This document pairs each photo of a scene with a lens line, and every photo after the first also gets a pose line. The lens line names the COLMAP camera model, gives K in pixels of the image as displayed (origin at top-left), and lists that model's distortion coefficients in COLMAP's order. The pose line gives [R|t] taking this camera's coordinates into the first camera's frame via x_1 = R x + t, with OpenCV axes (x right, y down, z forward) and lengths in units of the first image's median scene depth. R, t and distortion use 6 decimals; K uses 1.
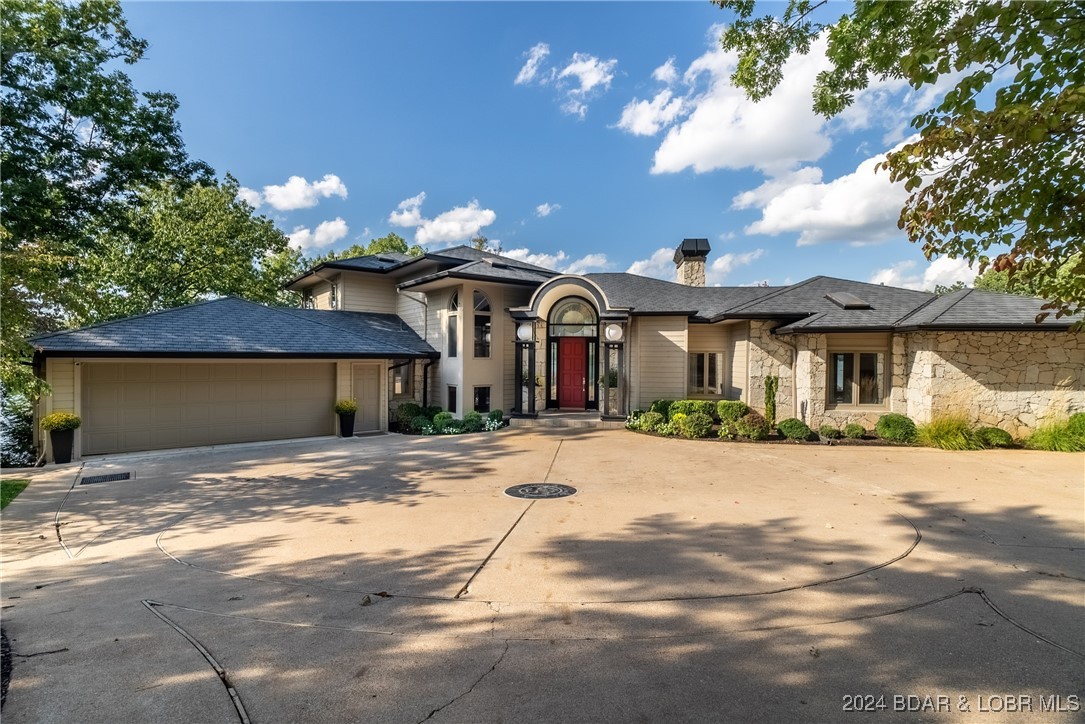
lens RADIAL K [[492.6, 0, 539.3], [0, 492.6, 362.5], [0, 0, 1]] dist [-0.011725, 0.004720]
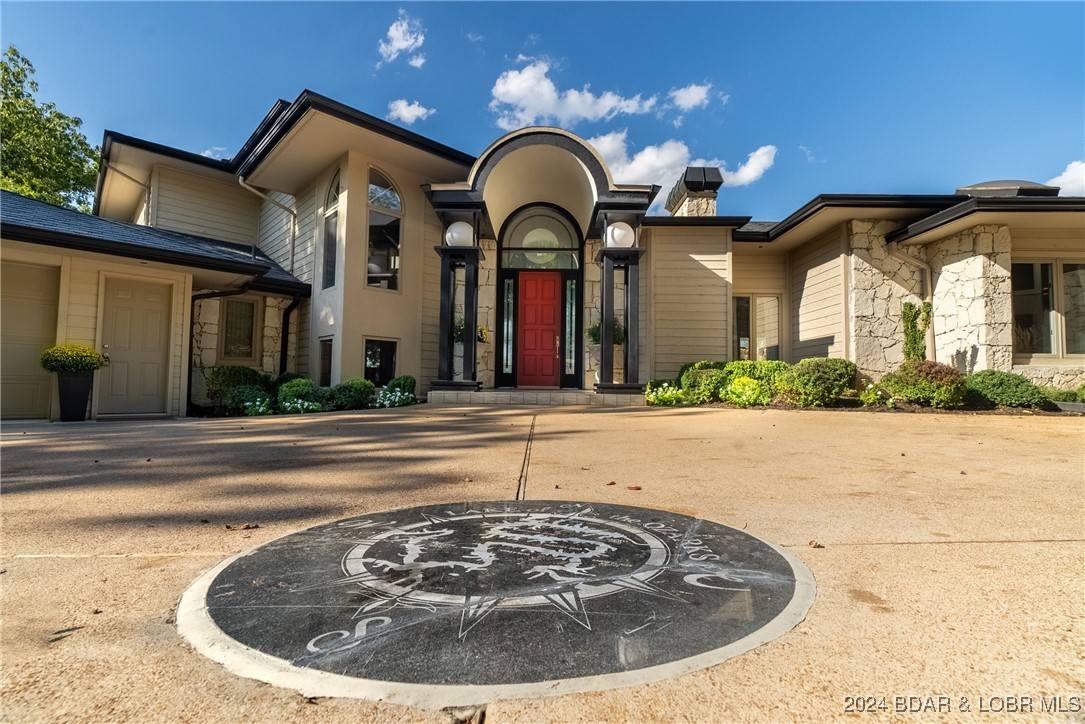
lens RADIAL K [[492.6, 0, 539.3], [0, 492.6, 362.5], [0, 0, 1]] dist [-0.011725, 0.004720]
pose [[0.993048, 0.012996, 0.116995, -0.003218], [-0.005781, 0.998072, -0.061795, 0.111142], [-0.117572, 0.060689, 0.991208, 0.440219]]
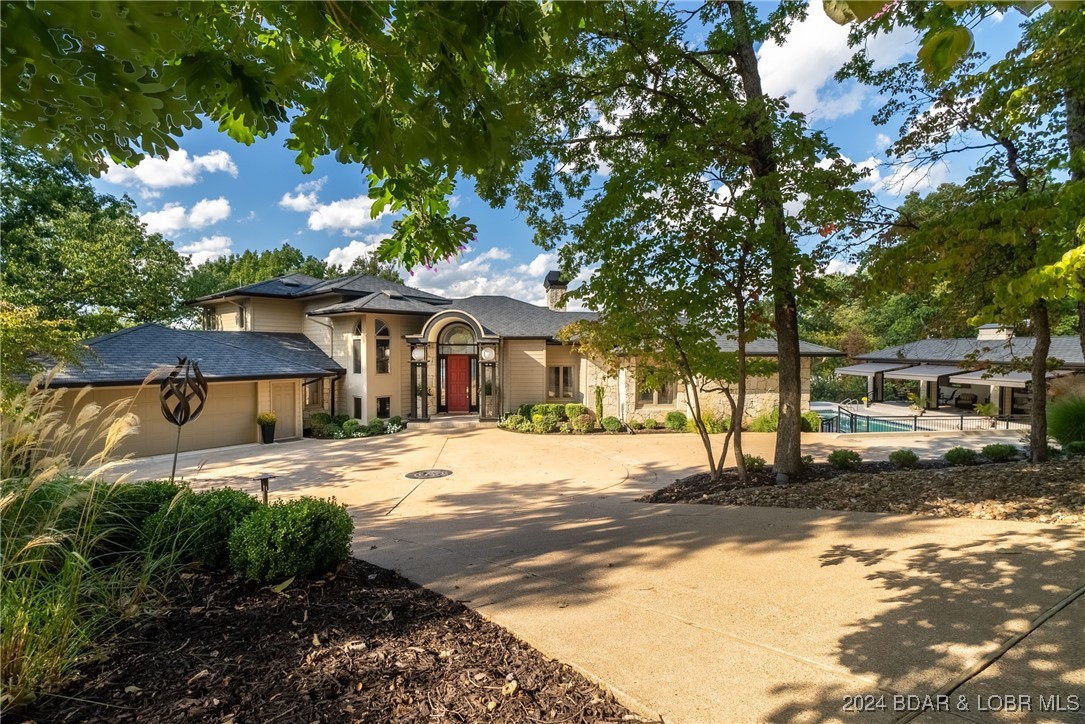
lens RADIAL K [[492.6, 0, 539.3], [0, 492.6, 362.5], [0, 0, 1]] dist [-0.011725, 0.004720]
pose [[0.978531, -0.013445, 0.205661, 0.013726], [0.010166, 0.999804, 0.016991, -0.056050], [-0.205849, -0.014536, 0.978476, -0.287615]]
